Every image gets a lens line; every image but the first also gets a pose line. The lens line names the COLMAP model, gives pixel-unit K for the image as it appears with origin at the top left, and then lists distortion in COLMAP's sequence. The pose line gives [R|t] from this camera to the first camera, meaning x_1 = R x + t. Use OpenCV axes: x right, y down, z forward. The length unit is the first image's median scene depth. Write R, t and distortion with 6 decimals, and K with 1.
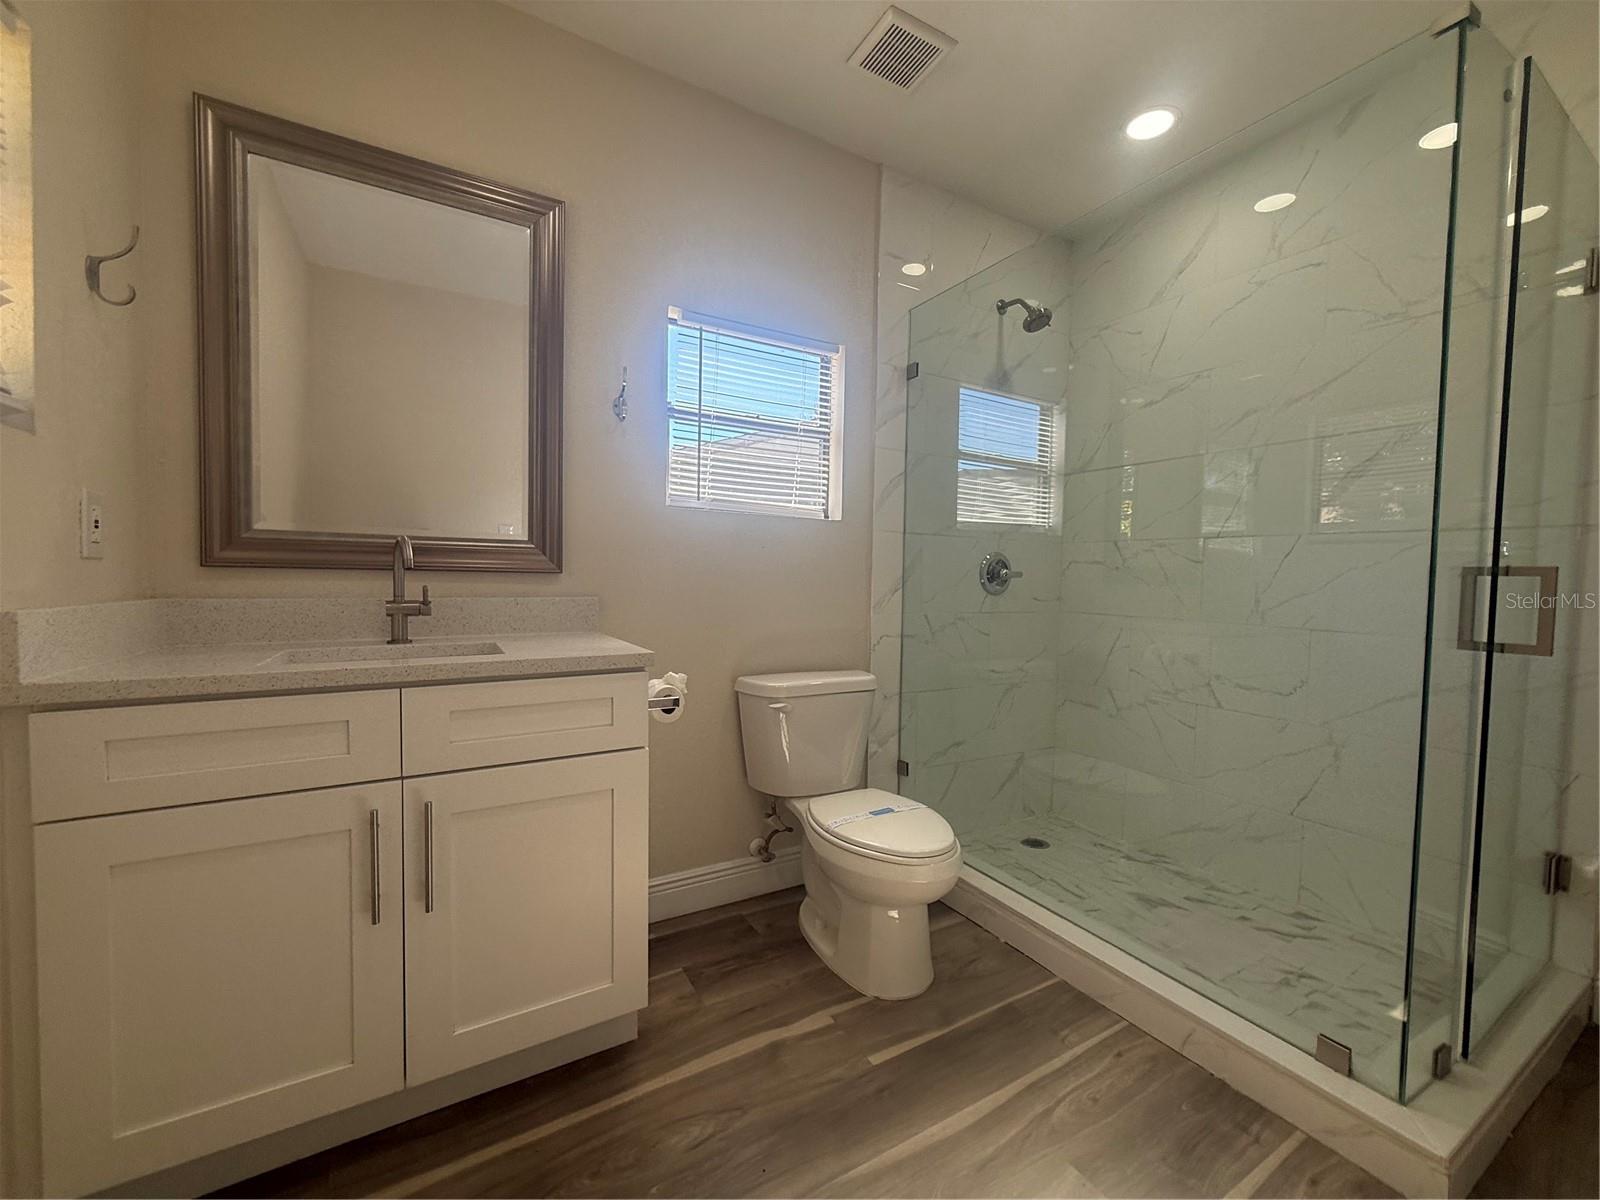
lens RADIAL K [[637.8, 0, 796.4], [0, 637.8, 602.8], [0, 0, 1]] dist [-0.001637, 0.000271]
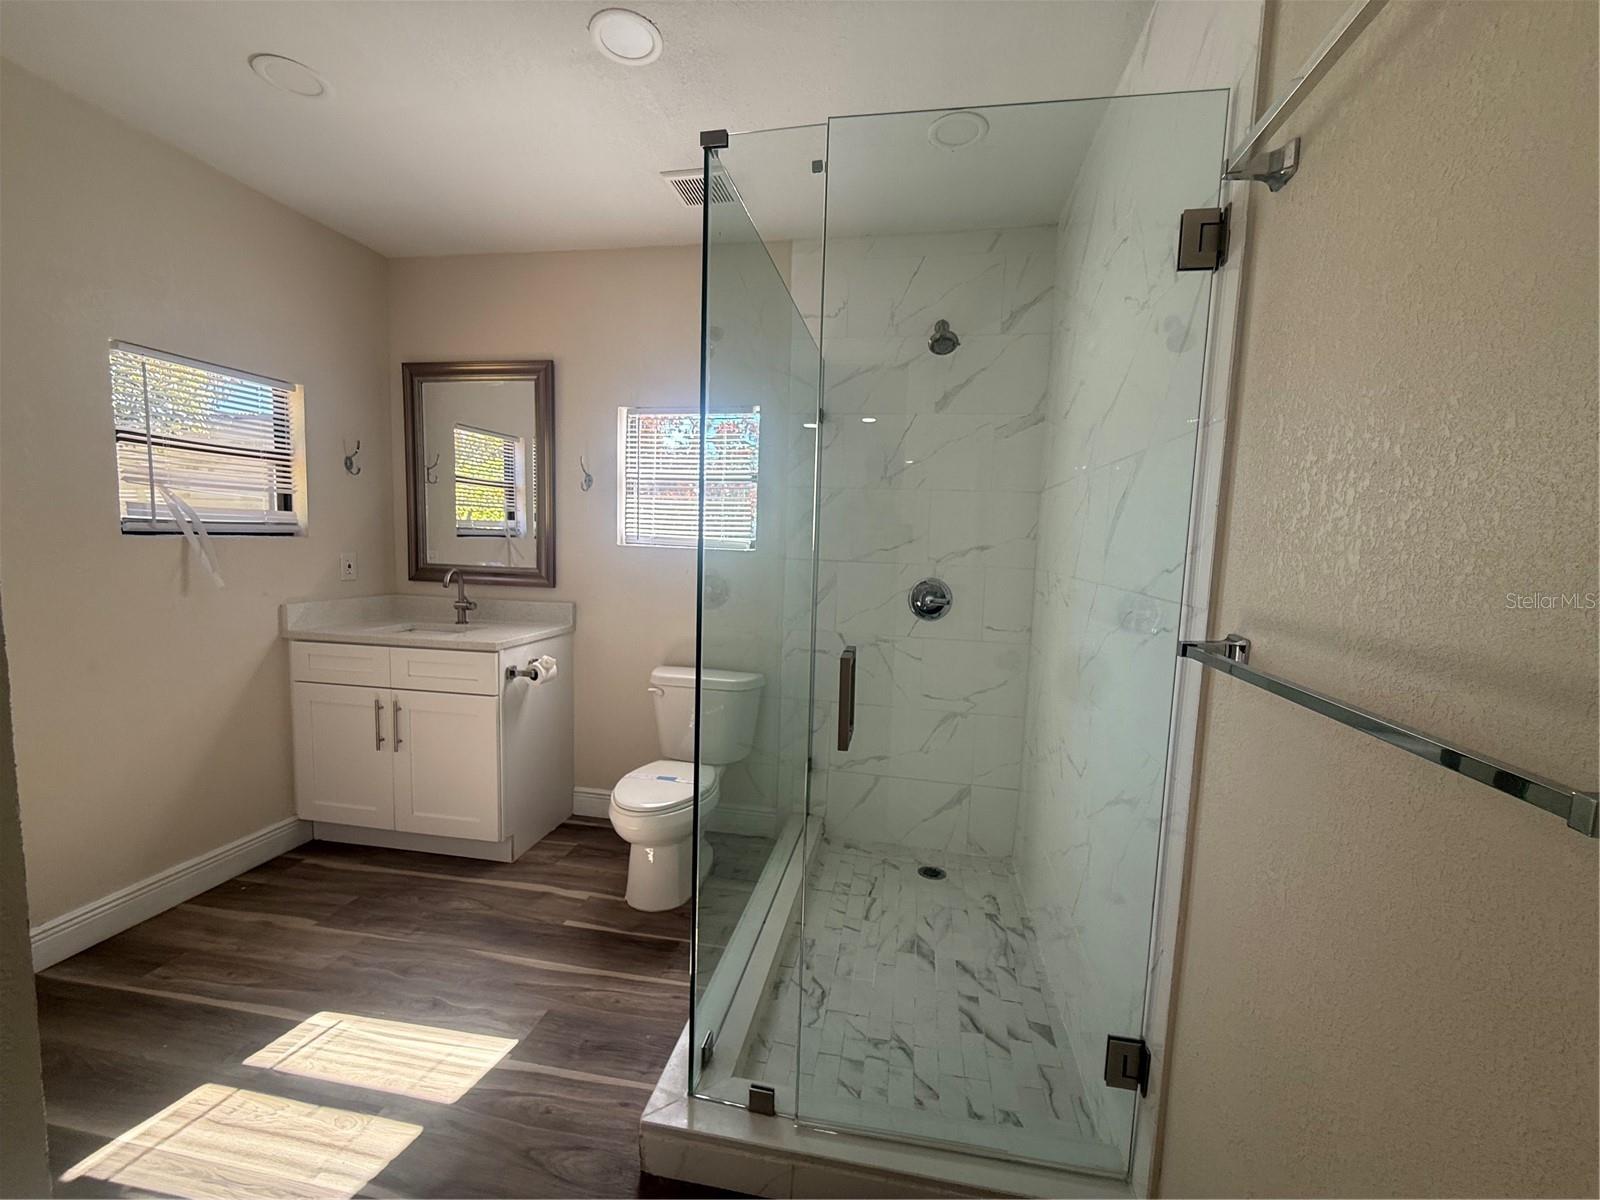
lens RADIAL K [[637.8, 0, 796.4], [0, 637.8, 602.8], [0, 0, 1]] dist [-0.001637, 0.000271]
pose [[0.759595, 0.068174, -0.646813, 1.261031], [-0.042125, 0.997560, 0.055673, -0.135896], [0.649031, -0.015041, 0.760614, 0.172321]]
